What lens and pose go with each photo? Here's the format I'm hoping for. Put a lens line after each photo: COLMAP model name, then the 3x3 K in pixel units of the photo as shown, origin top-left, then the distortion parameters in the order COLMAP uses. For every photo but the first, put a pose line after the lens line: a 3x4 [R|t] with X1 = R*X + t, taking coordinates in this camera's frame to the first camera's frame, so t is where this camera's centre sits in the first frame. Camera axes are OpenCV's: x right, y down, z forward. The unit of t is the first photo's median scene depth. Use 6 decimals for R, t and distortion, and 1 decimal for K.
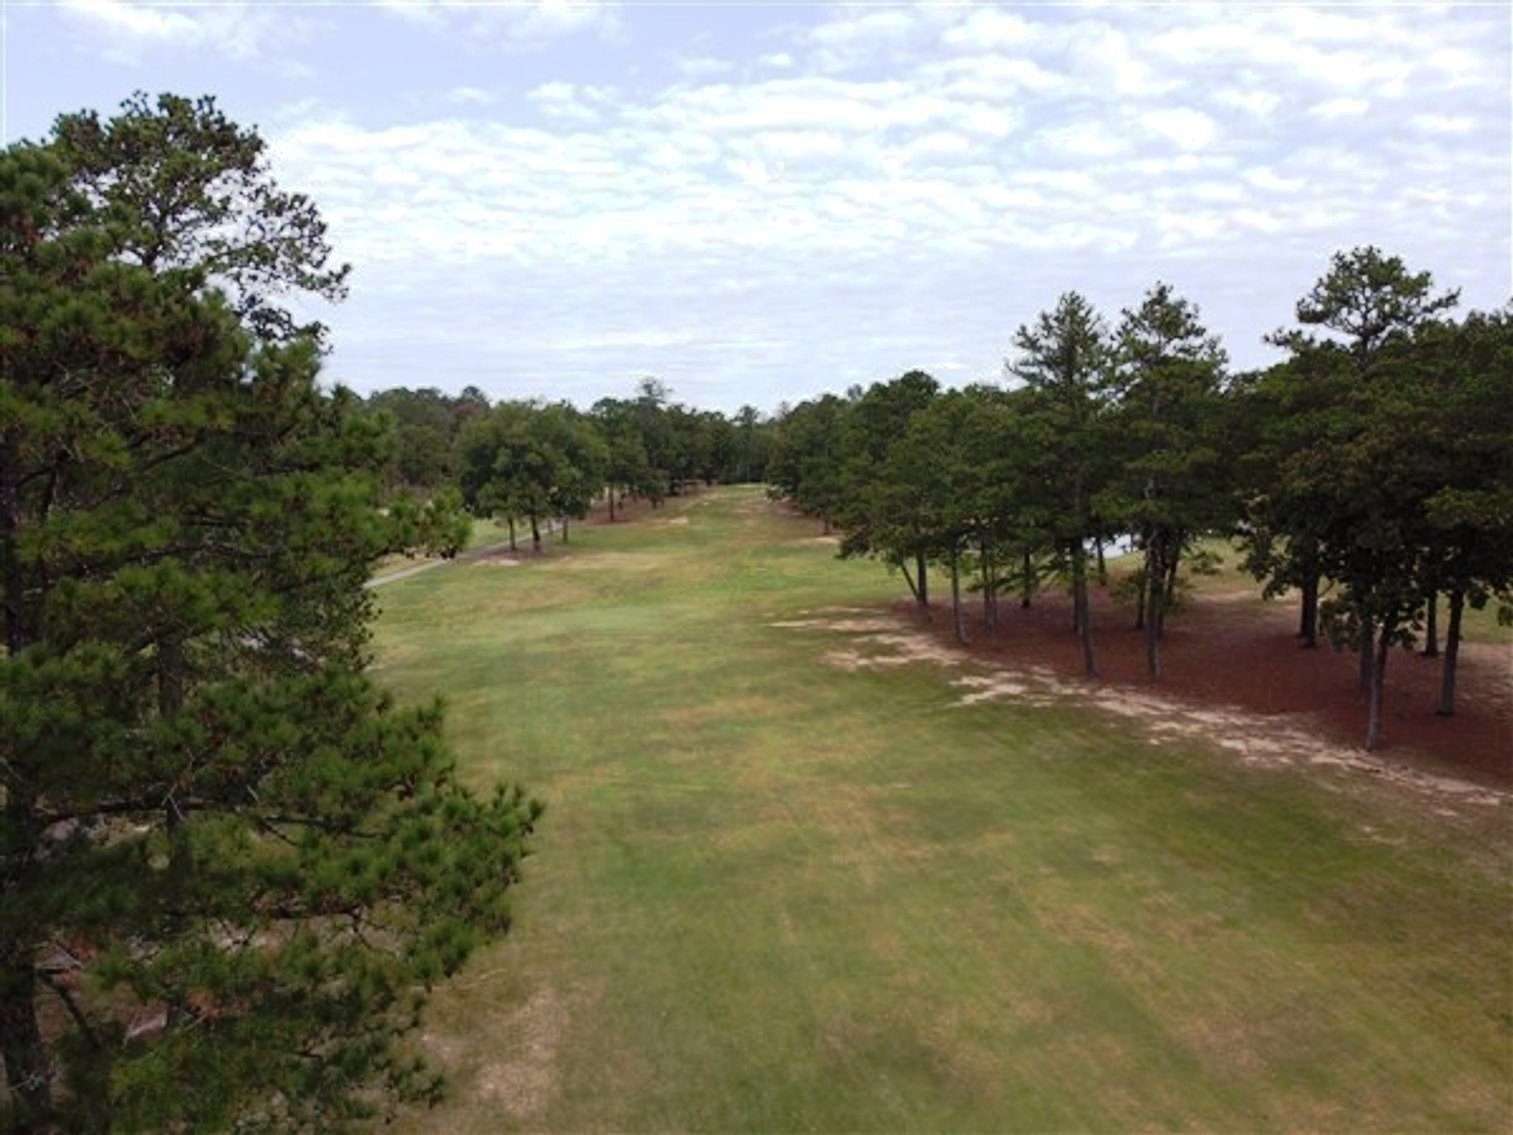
lens RADIAL K [[1148.5, 0, 756.0], [0, 1148.5, 567.6], [0, 0, 1]] dist [-0.004824, 0.006422]
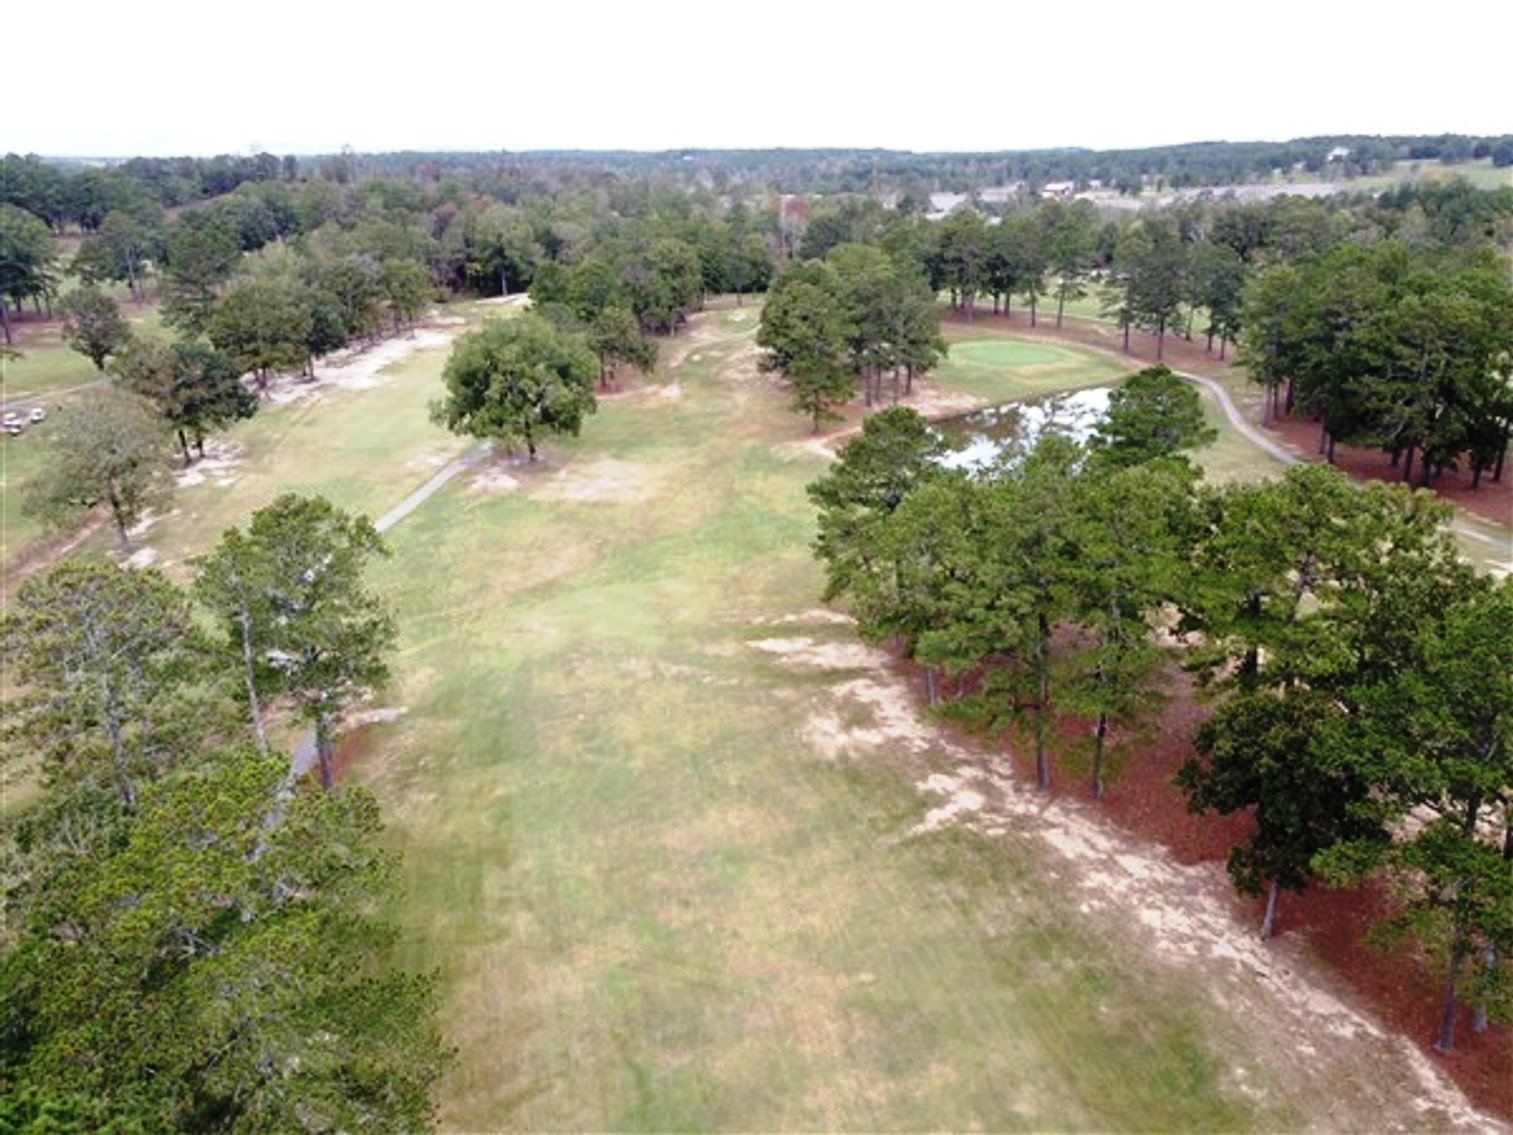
lens RADIAL K [[1148.5, 0, 756.5], [0, 1148.5, 567.2], [0, 0, 1]] dist [-0.004824, 0.006422]
pose [[0.999933, 0.006141, 0.009848, -0.001155], [-0.008392, 0.968710, 0.248055, -0.349915], [-0.008017, -0.248120, 0.968696, -0.032950]]
